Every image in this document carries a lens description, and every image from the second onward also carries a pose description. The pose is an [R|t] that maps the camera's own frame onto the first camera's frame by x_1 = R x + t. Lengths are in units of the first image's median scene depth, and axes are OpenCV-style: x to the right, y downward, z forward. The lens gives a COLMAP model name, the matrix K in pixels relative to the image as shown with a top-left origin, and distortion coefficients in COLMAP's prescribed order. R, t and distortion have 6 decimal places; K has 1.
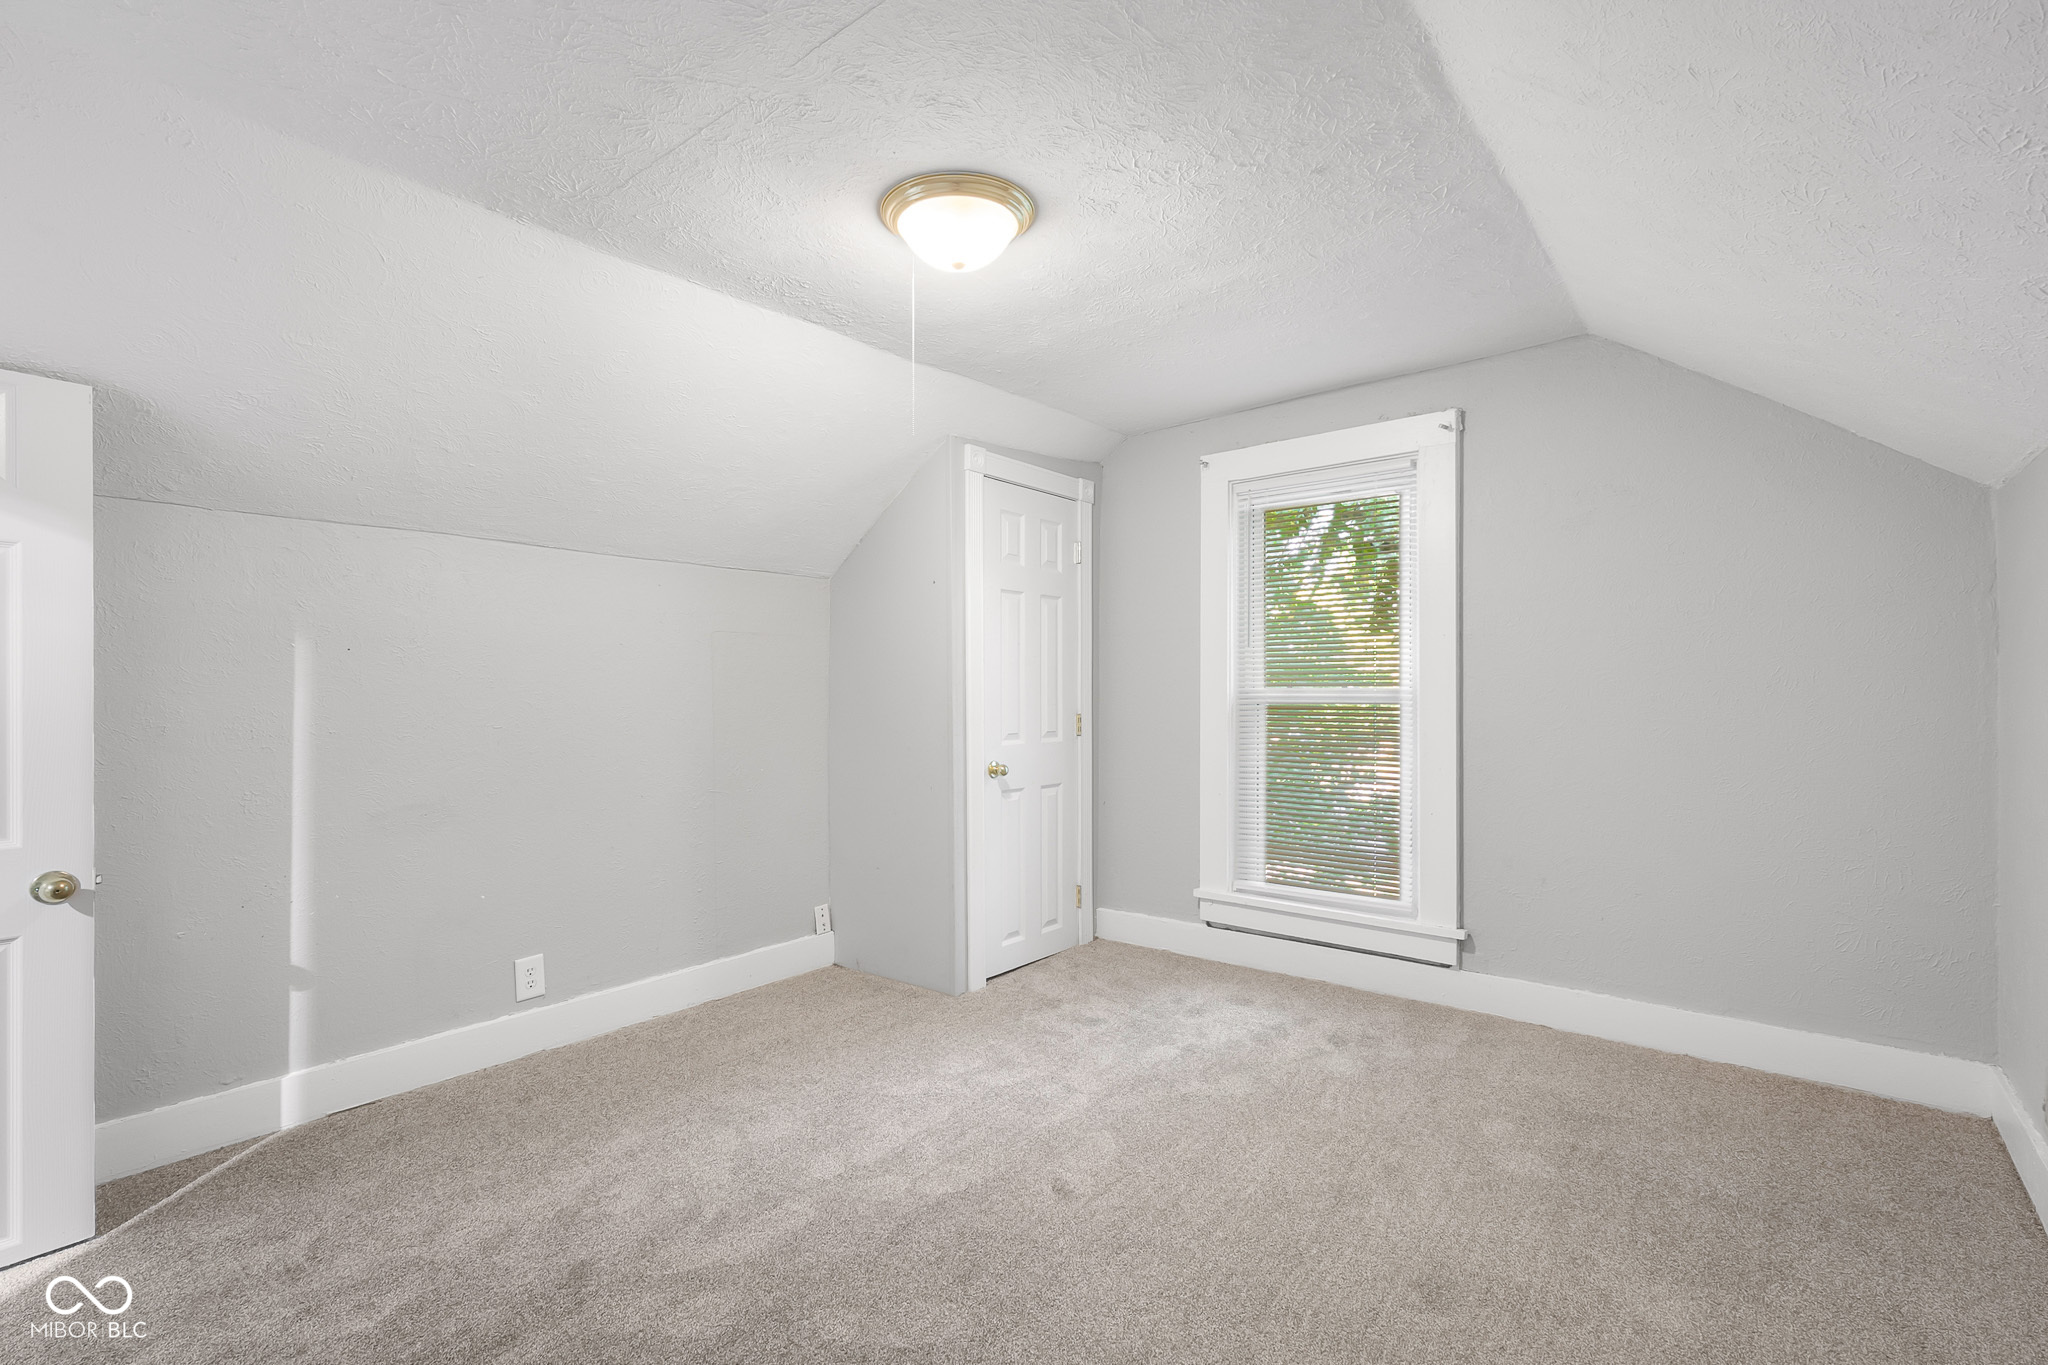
lens RADIAL K [[907.2, 0, 1023.0], [0, 907.2, 691.0], [0, 0, 1]] dist [-0.001390, 0.000705]
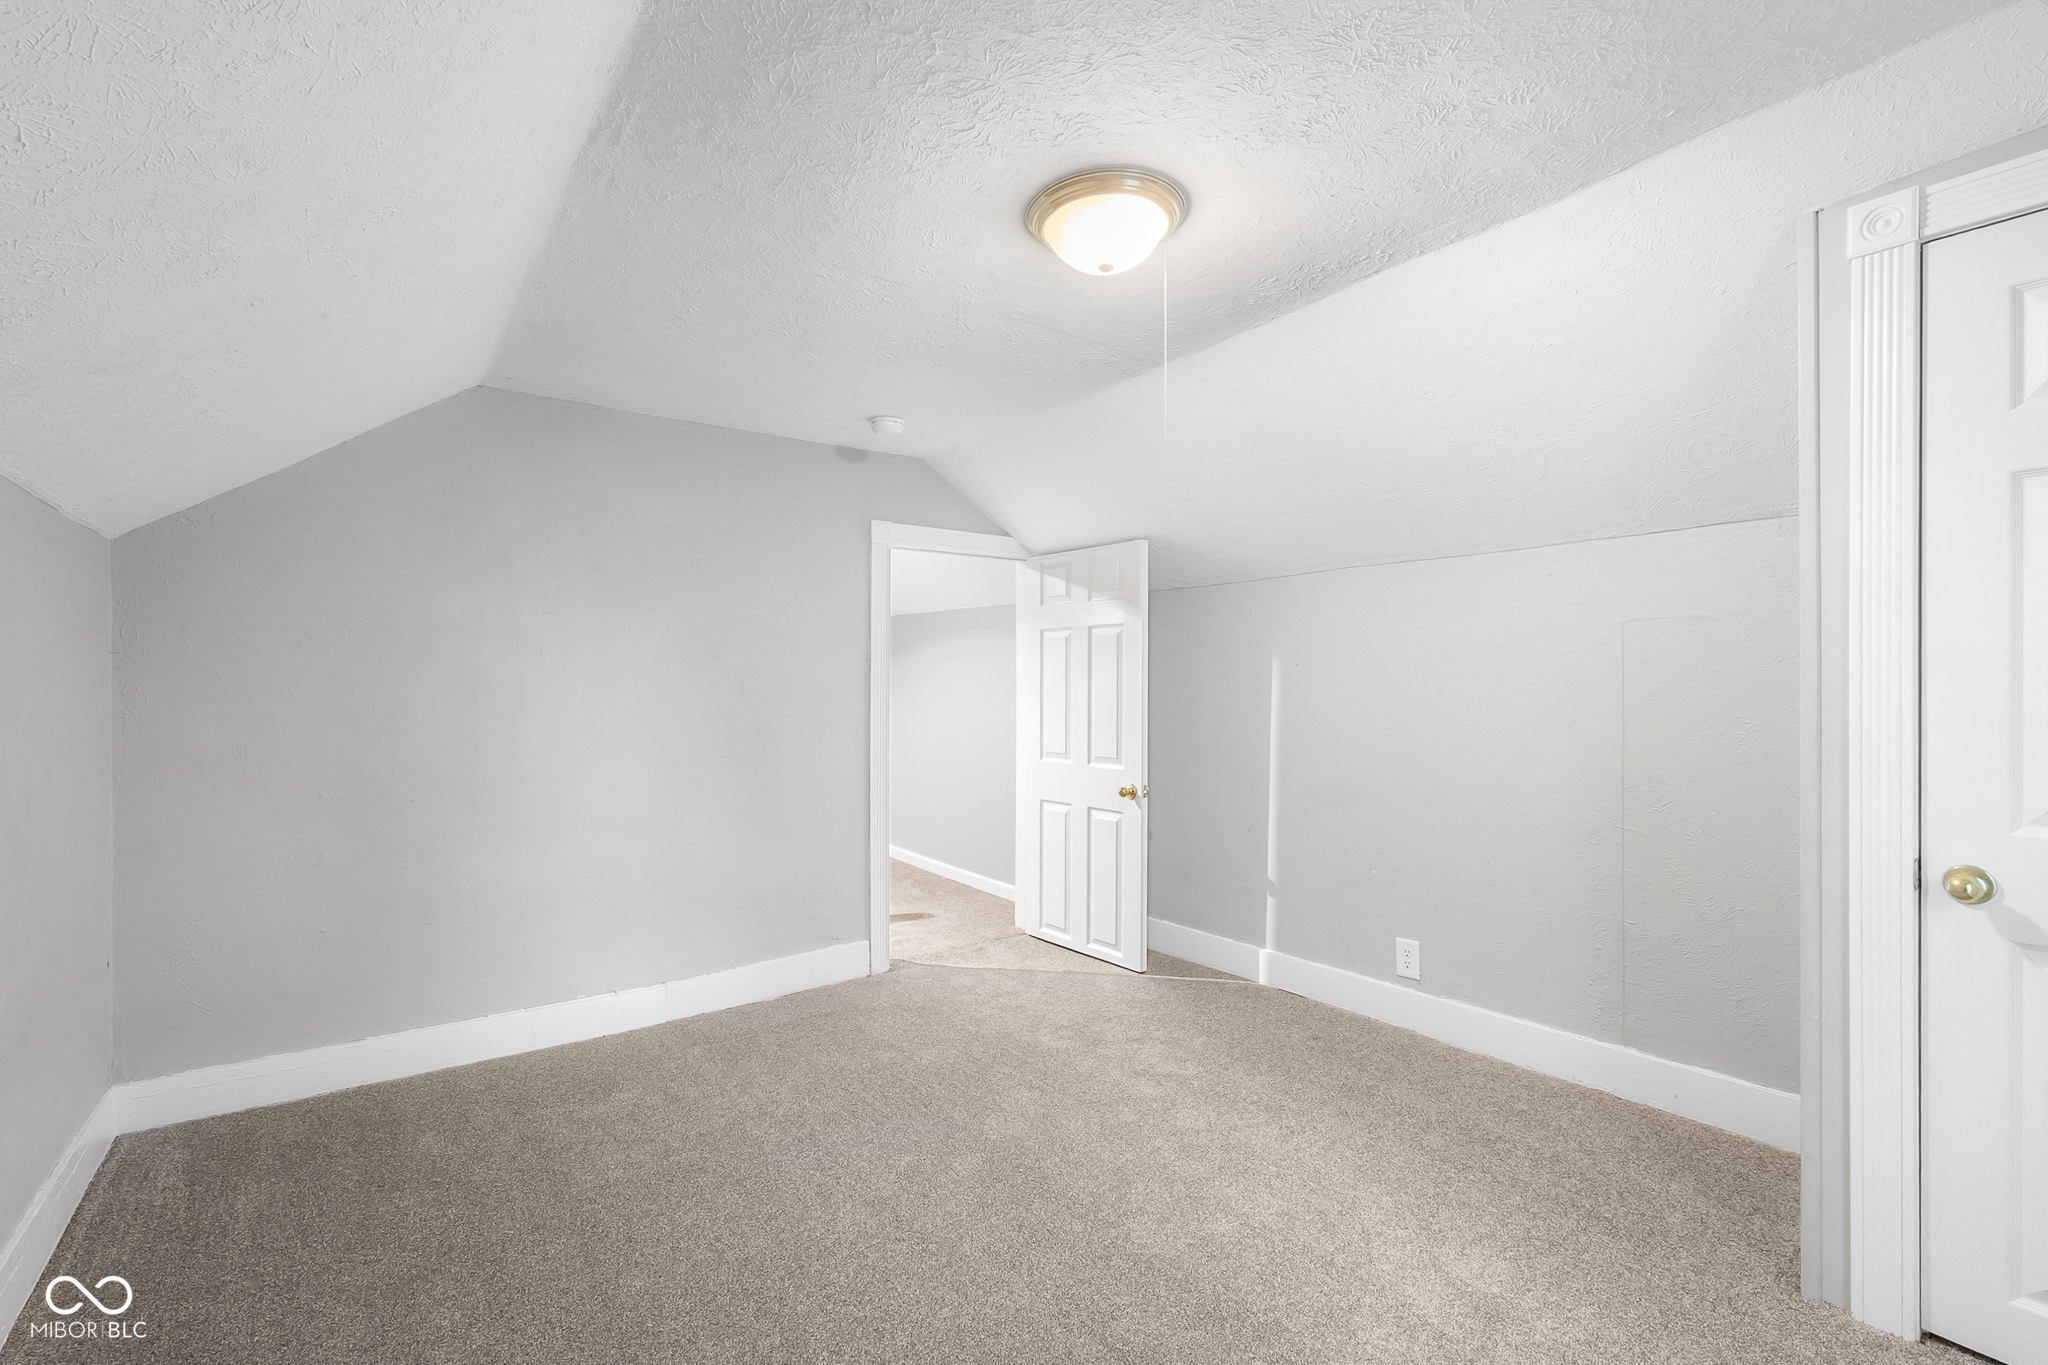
lens RADIAL K [[907.2, 0, 1023.1], [0, 907.2, 681.5], [0, 0, 1]] dist [-0.001390, 0.000705]
pose [[-0.240063, -0.002115, -0.970755, 0.634174], [0.001259, 0.999996, -0.002490, -0.016048], [0.970756, -0.001820, -0.240060, 0.819122]]
